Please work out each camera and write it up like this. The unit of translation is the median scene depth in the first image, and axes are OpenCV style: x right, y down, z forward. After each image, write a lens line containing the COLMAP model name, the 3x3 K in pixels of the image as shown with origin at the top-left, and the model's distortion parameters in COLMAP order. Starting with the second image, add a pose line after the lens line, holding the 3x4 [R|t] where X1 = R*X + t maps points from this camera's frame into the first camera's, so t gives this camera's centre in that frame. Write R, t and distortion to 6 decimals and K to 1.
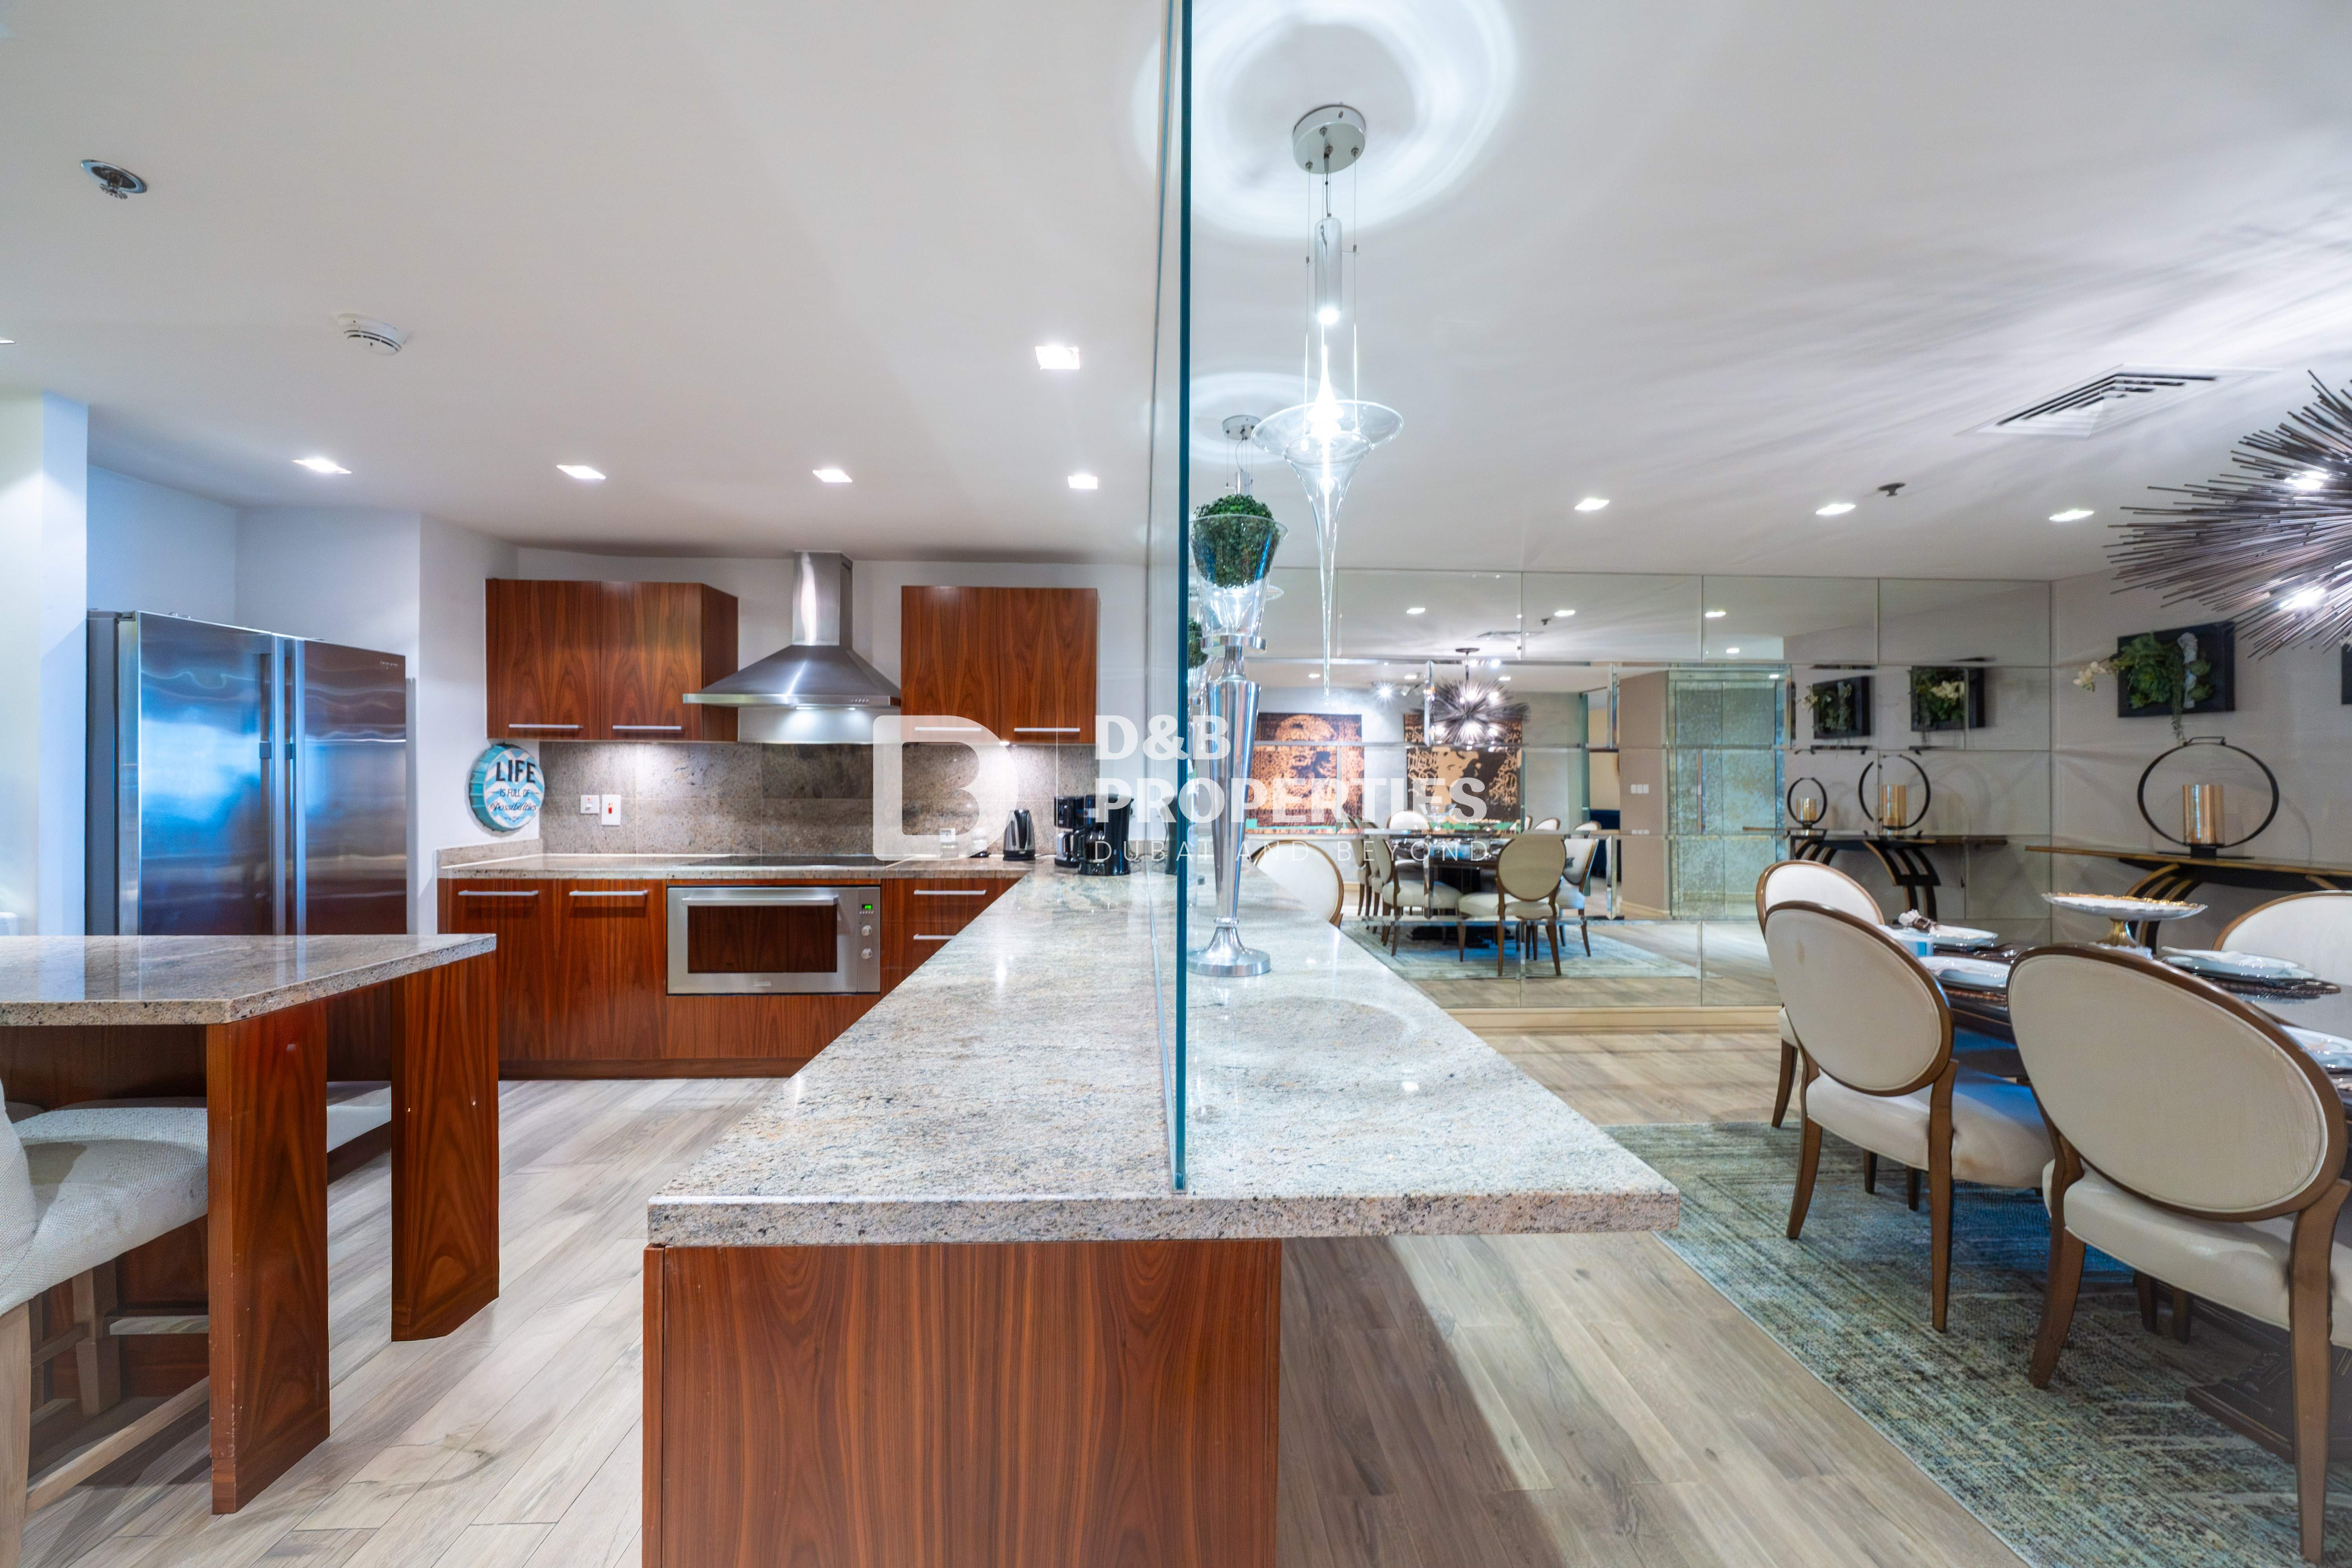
lens RADIAL K [[812.1, 0, 1177.3], [0, 812.1, 776.9], [0, 0, 1]] dist [-0.009239, 0.000182]
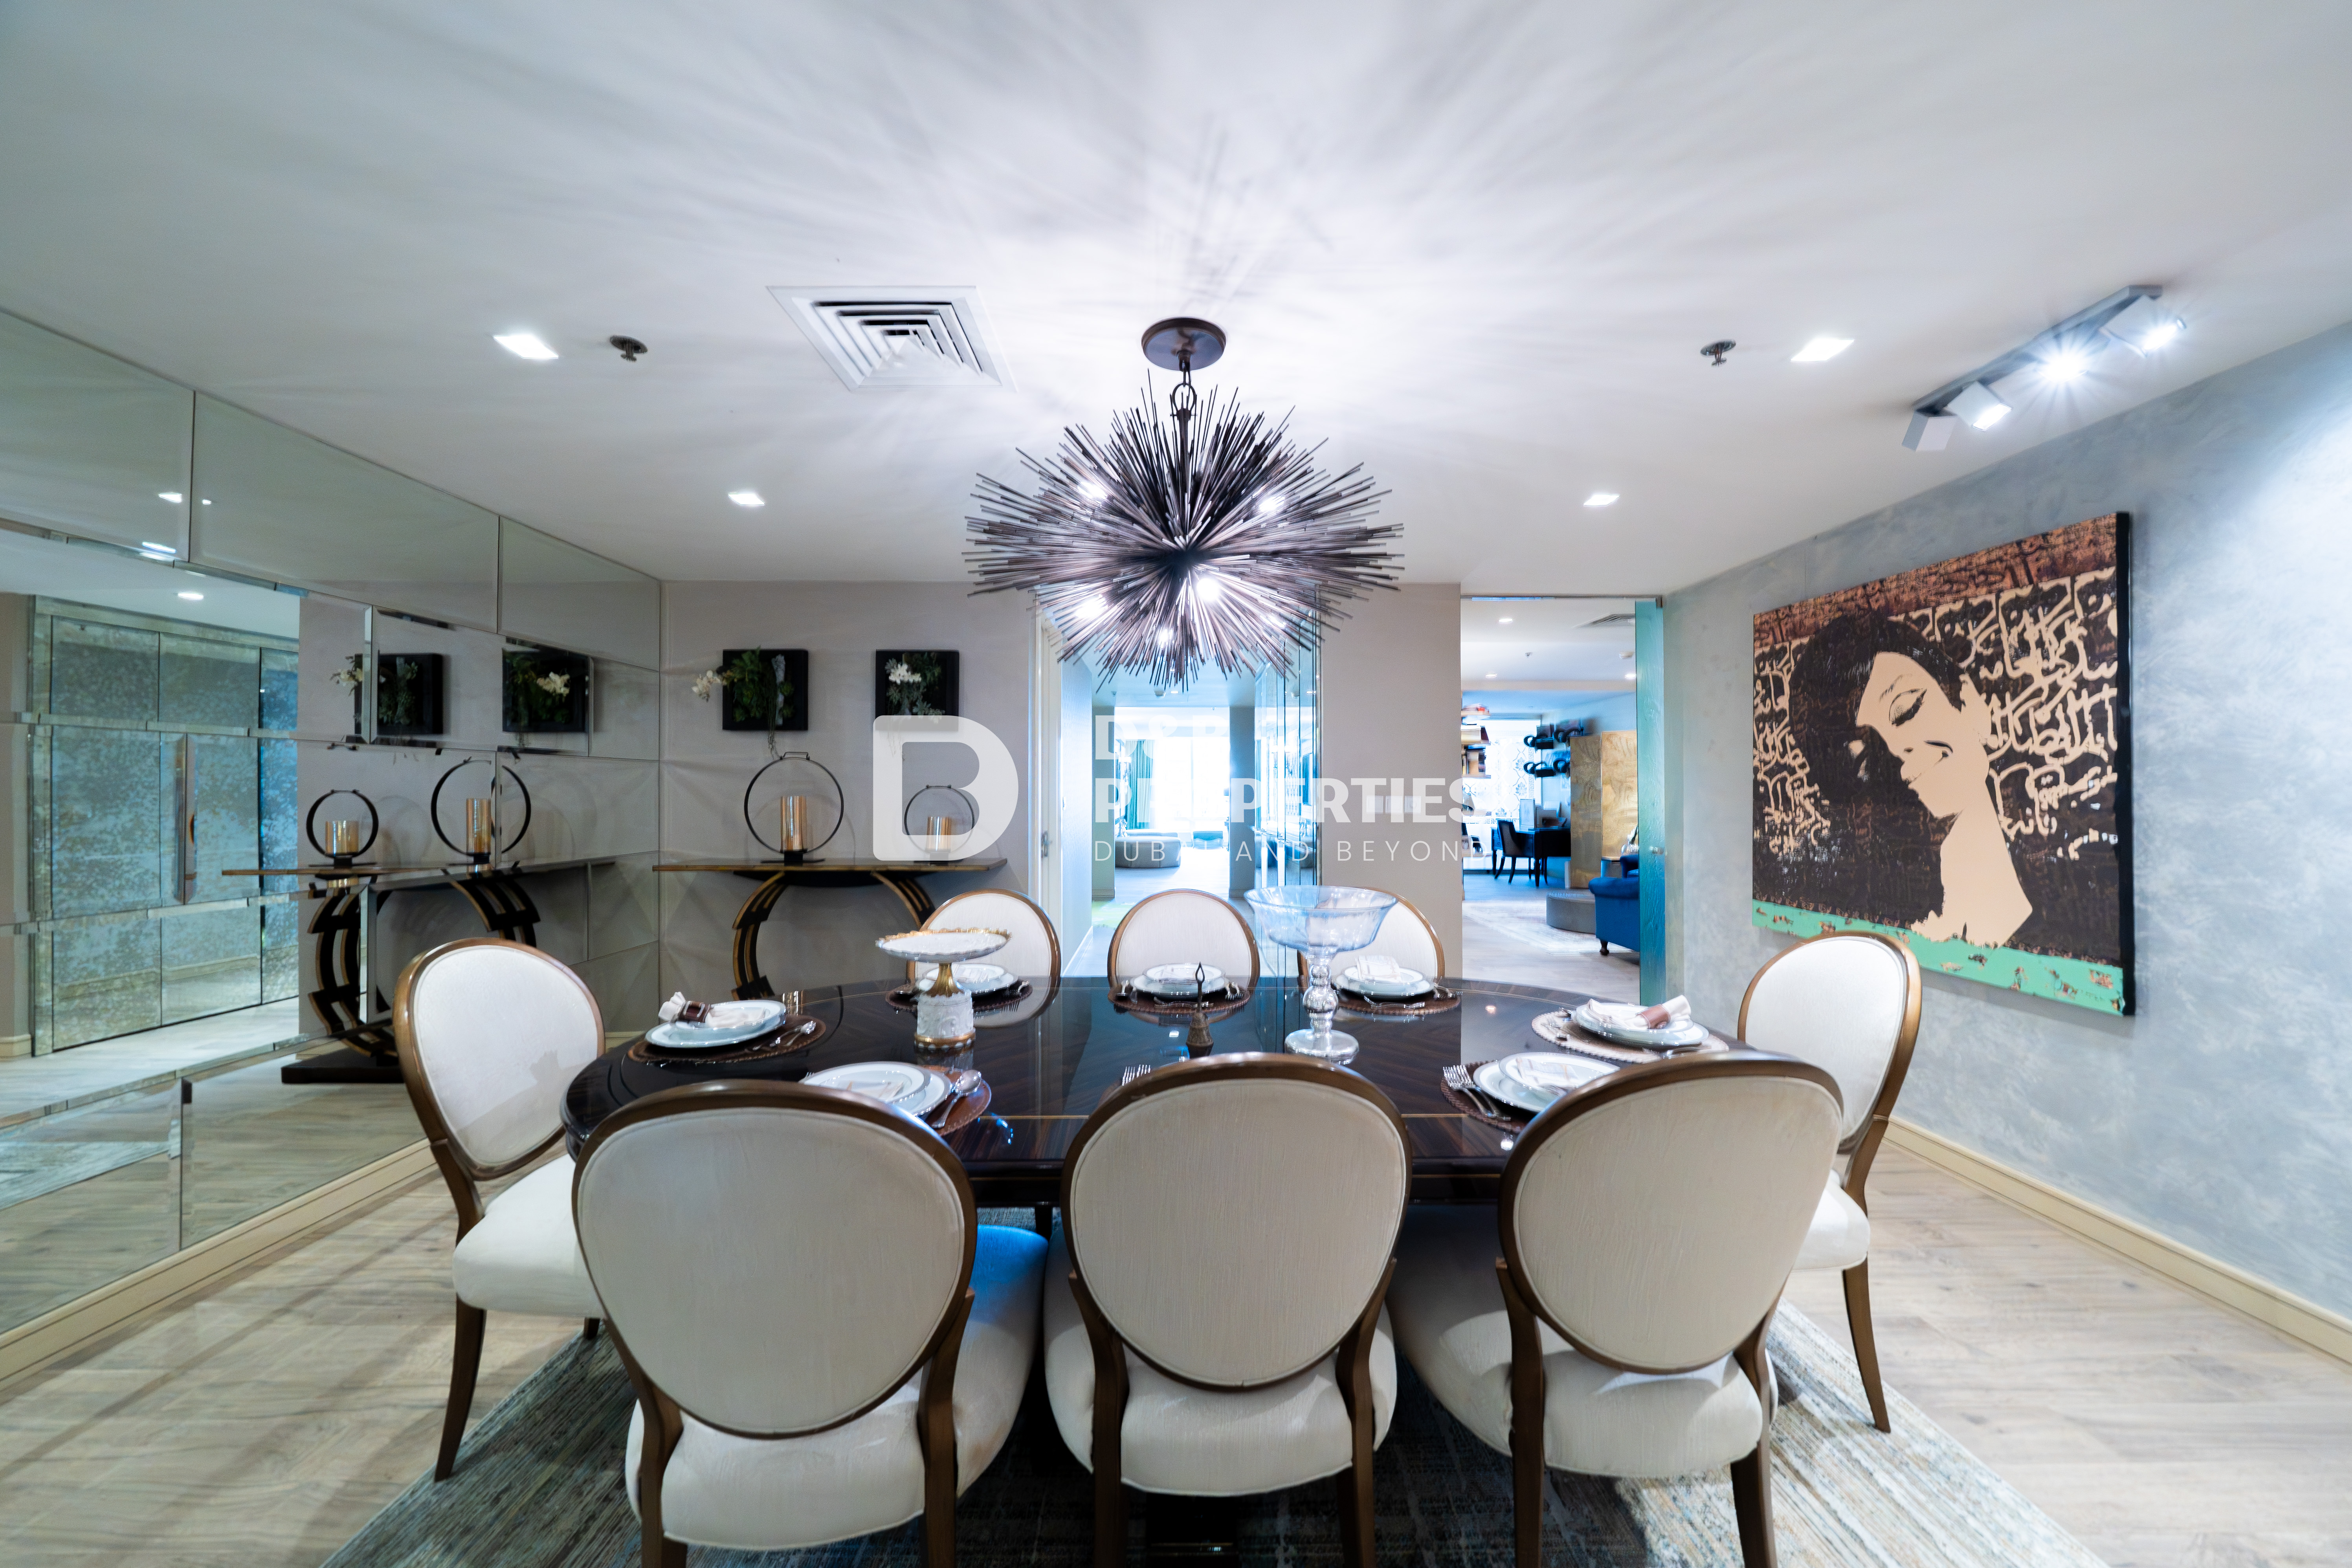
lens RADIAL K [[799.7, 0, 1179.1], [0, 799.7, 779.6], [0, 0, 1]] dist [-0.007928, 0.000207]
pose [[0.034086, 0.011201, 0.999356, 0.201845], [0.001380, 0.999936, -0.011254, 0.000158], [-0.999418, 0.001762, 0.034069, 0.409042]]
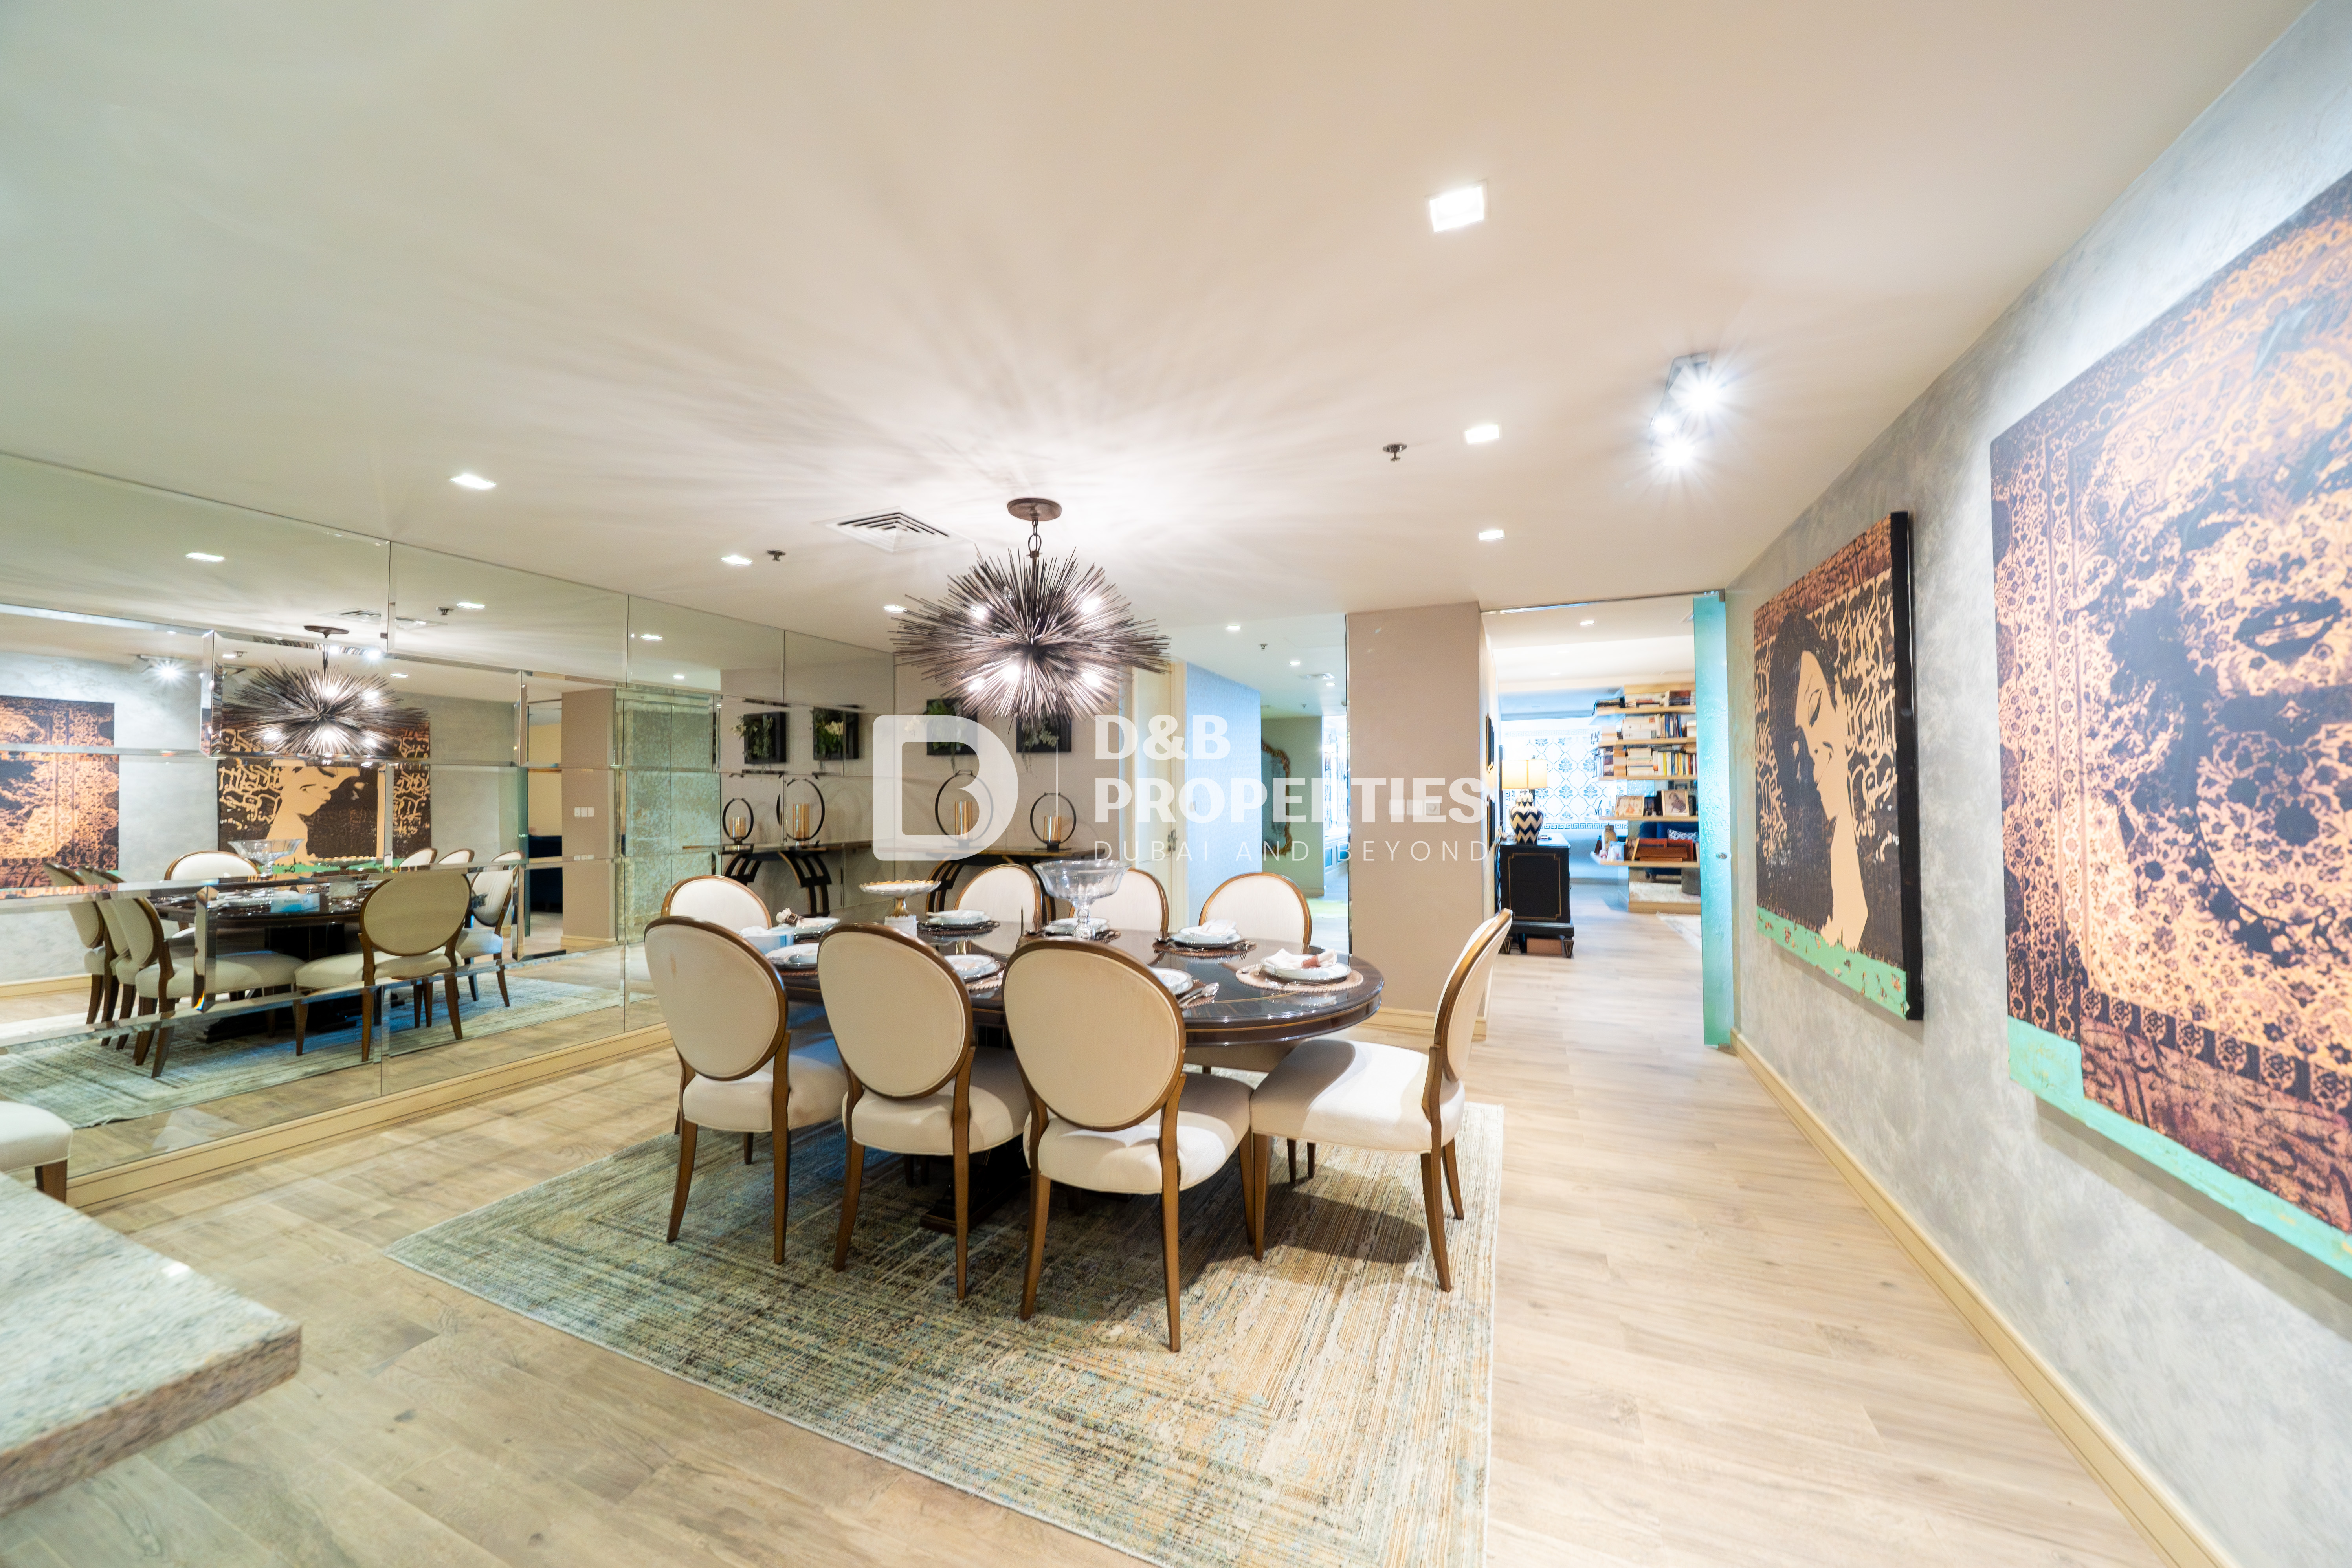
lens RADIAL K [[800.9, 0, 1179.7], [0, 800.9, 776.0], [0, 0, 1]] dist [-0.011301, -0.000010]
pose [[0.422491, 0.017511, 0.906198, 0.060033], [0.007829, 0.999706, -0.022968, 0.000222], [-0.906334, 0.016798, 0.422229, -0.023516]]
